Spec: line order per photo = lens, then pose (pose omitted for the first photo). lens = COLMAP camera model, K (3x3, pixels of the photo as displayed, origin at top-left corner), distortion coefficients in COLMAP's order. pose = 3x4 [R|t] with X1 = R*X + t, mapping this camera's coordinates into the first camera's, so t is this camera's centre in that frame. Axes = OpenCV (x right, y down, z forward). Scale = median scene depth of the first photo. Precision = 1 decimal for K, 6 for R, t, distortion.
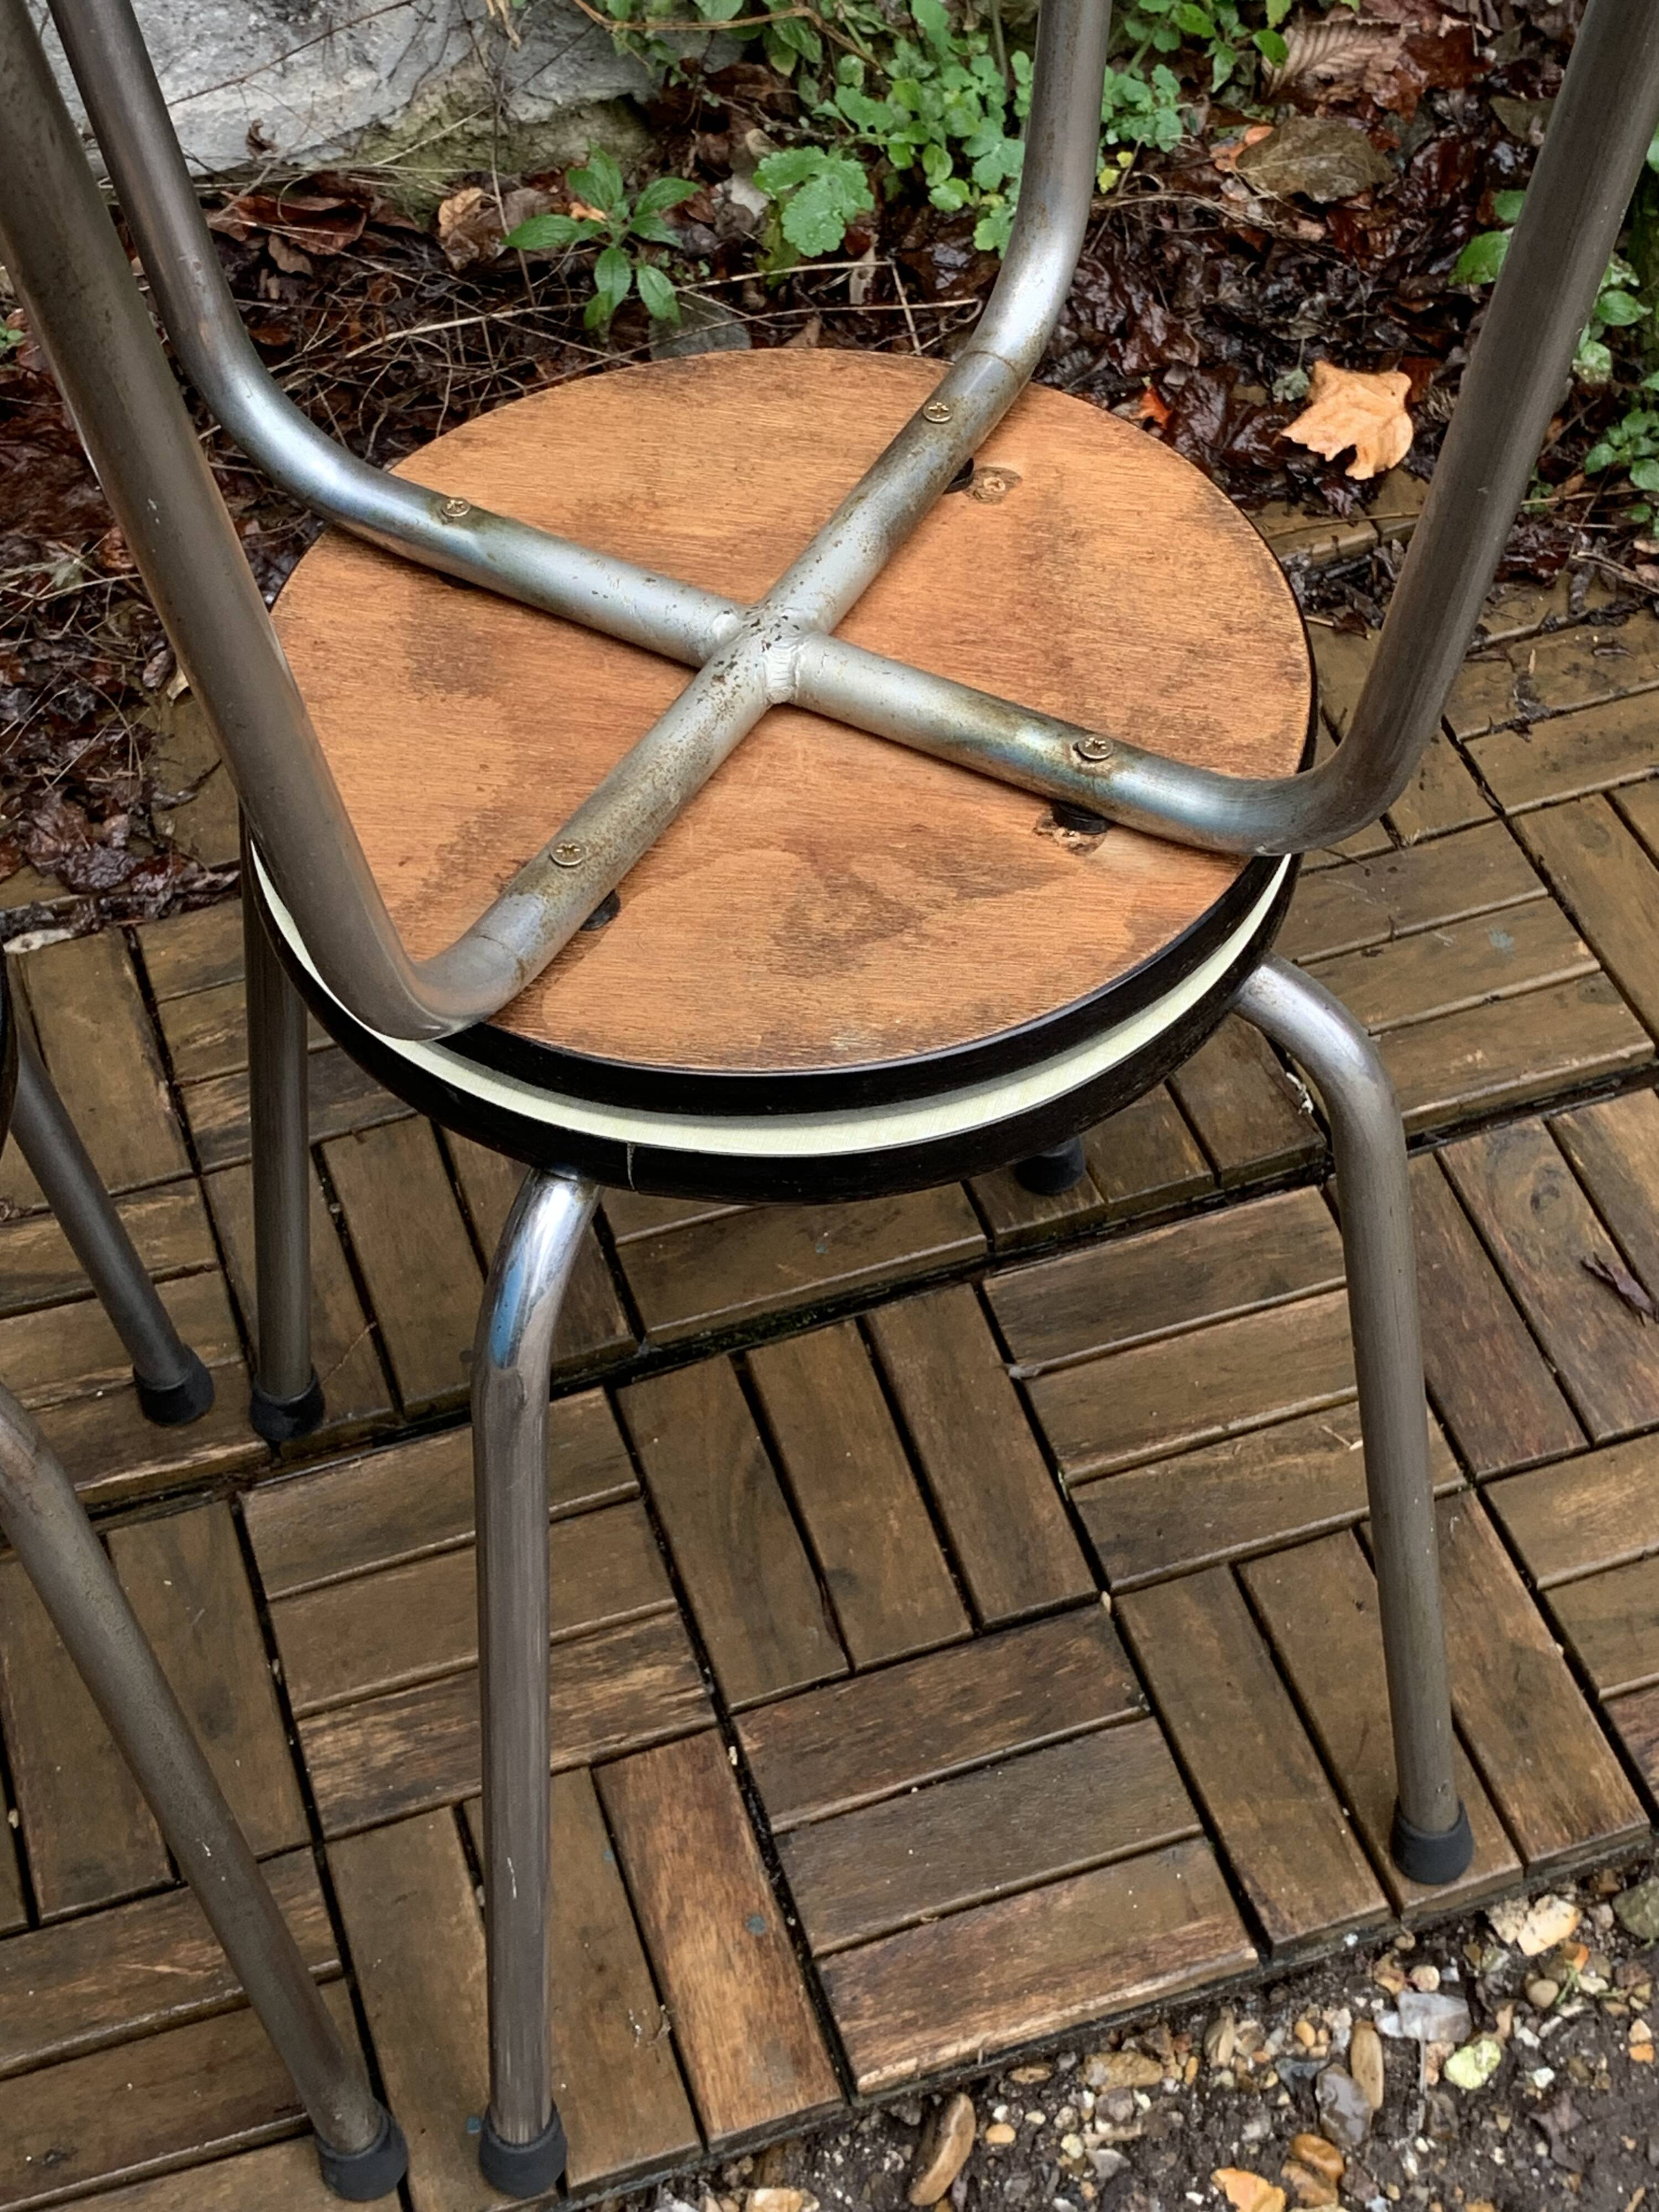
lens RADIAL K [[3230.6, 0, 851.5], [0, 3230.6, 1106.9], [0, 0, 1]] dist [0.201600, -0.698815]
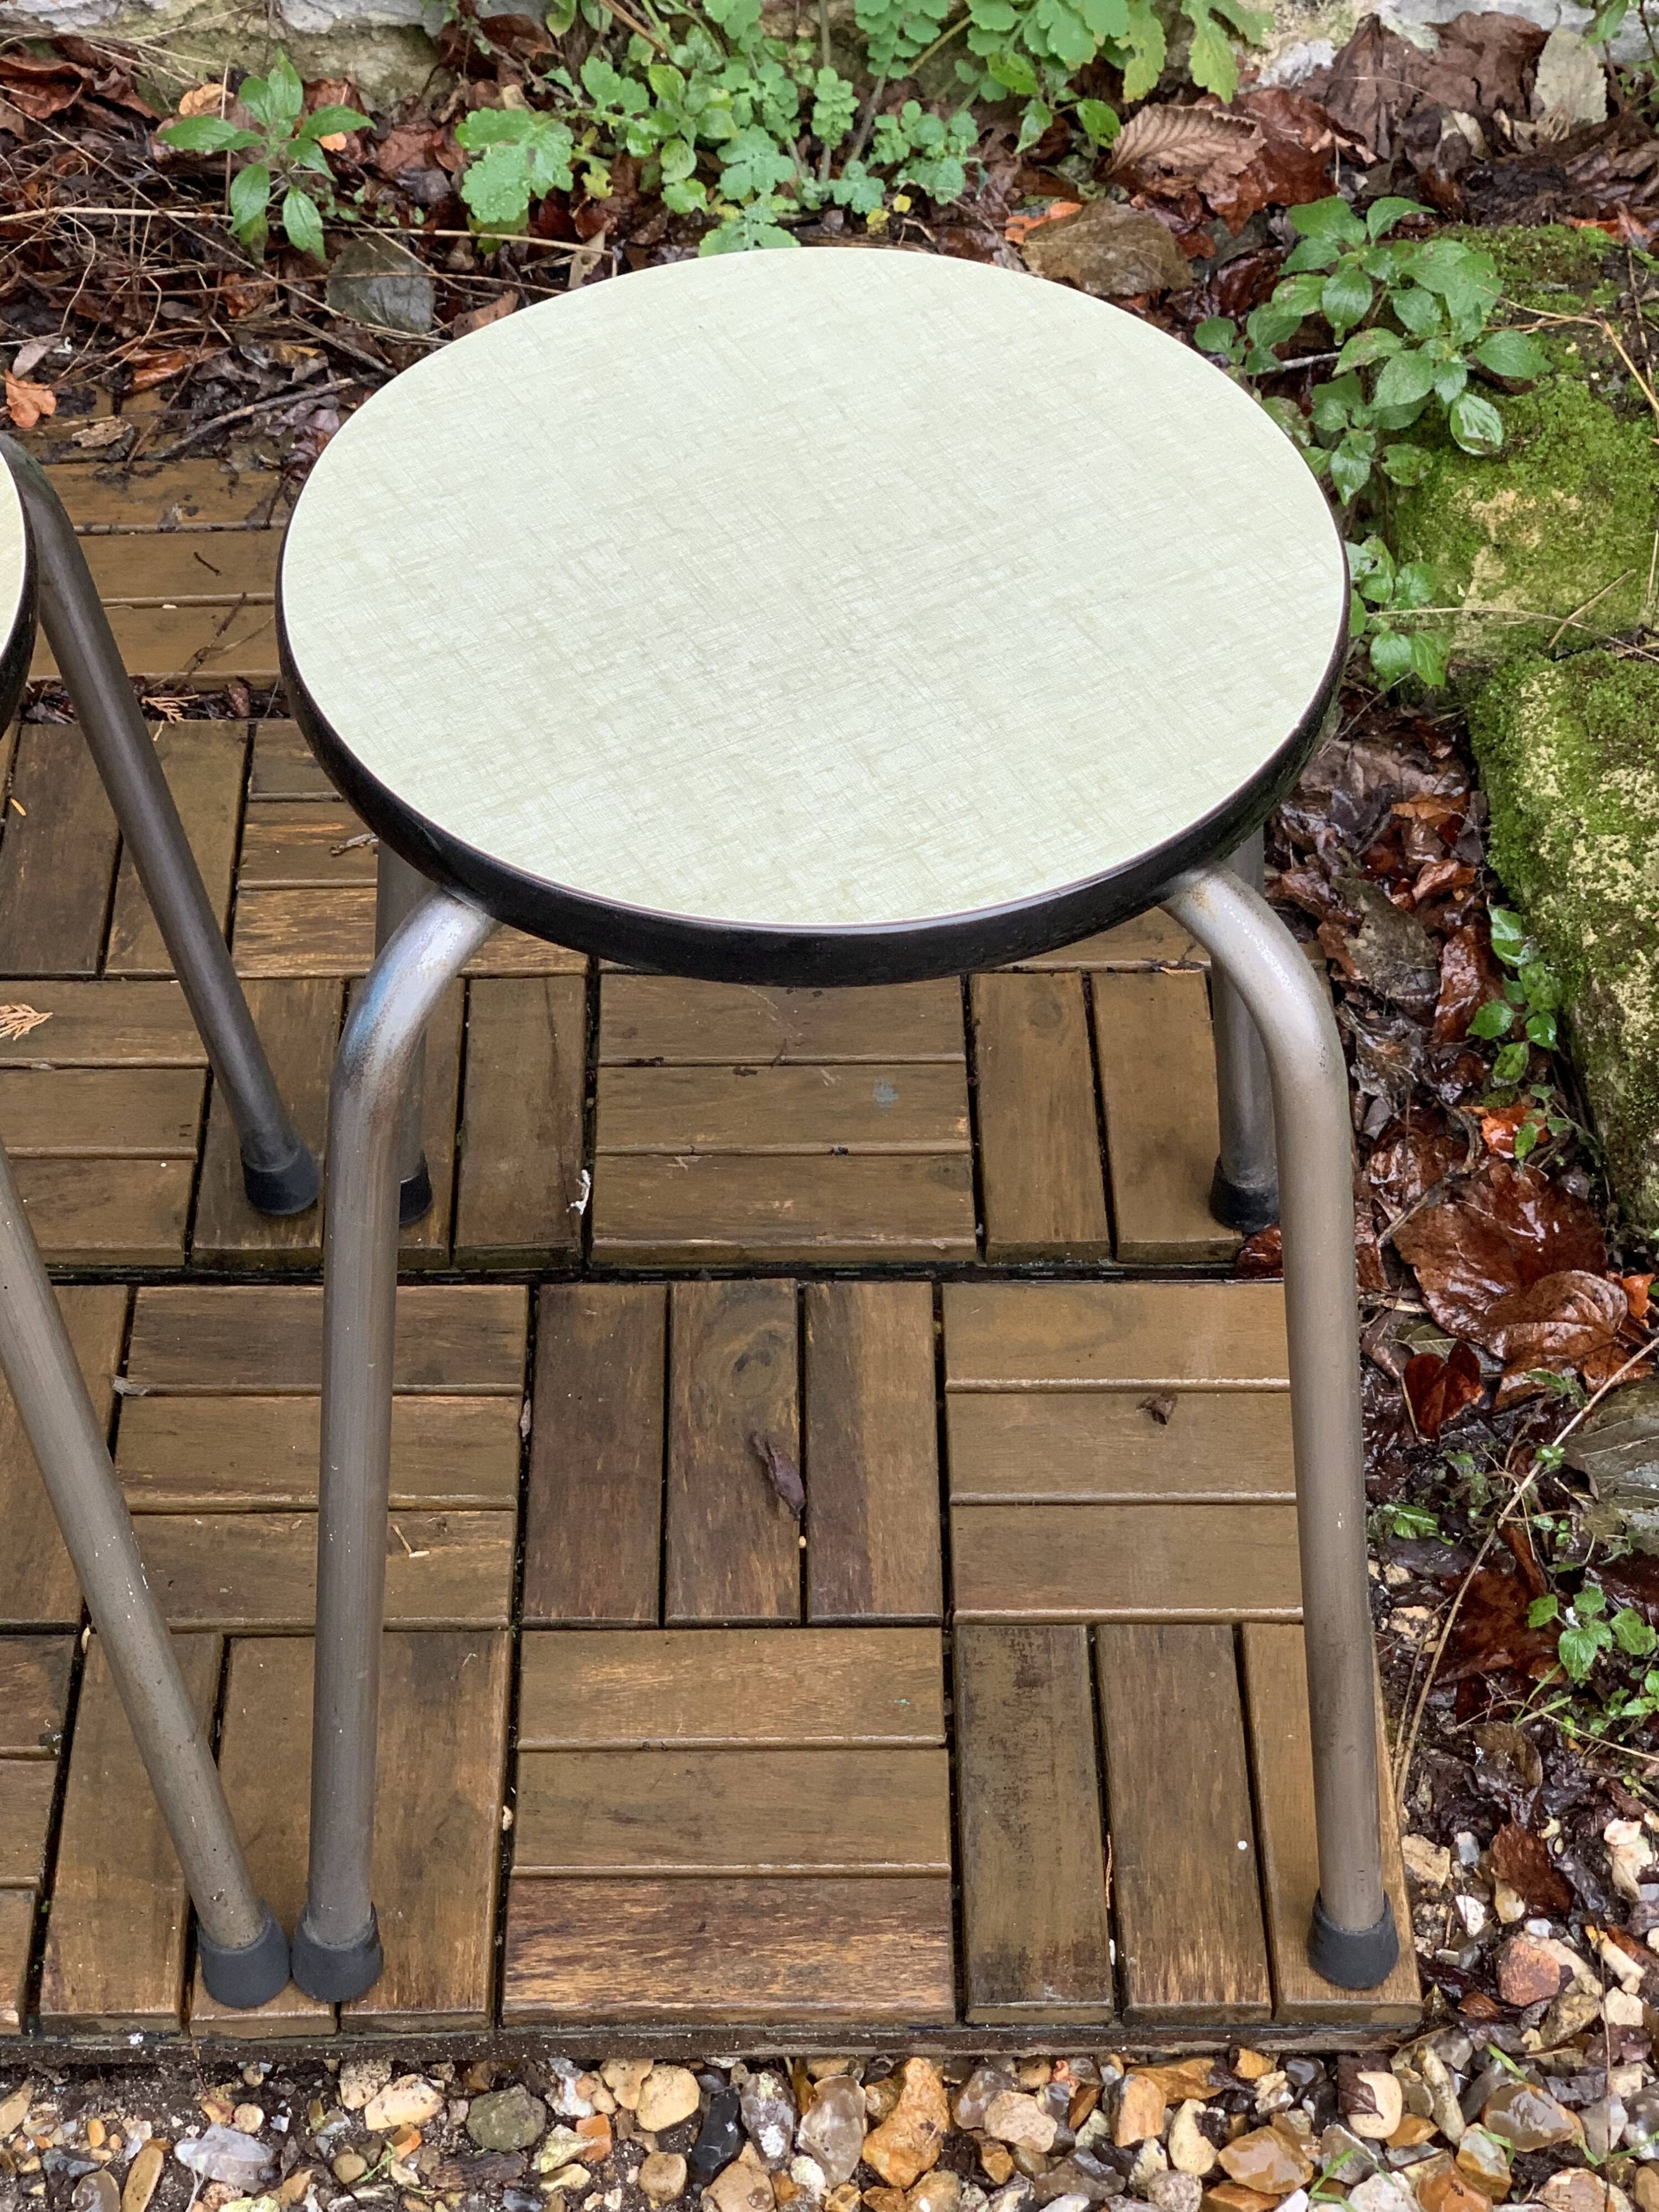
lens RADIAL K [[3833.1, 0, 821.9], [0, 3833.1, 1065.0], [0, 0, 1]] dist [0.064731, -0.151575]
pose [[0.950857, 0.249773, -0.182988, 0.426920], [-0.259579, 0.965212, -0.031362, -0.024442], [0.168789, 0.077321, 0.982615, -0.051429]]
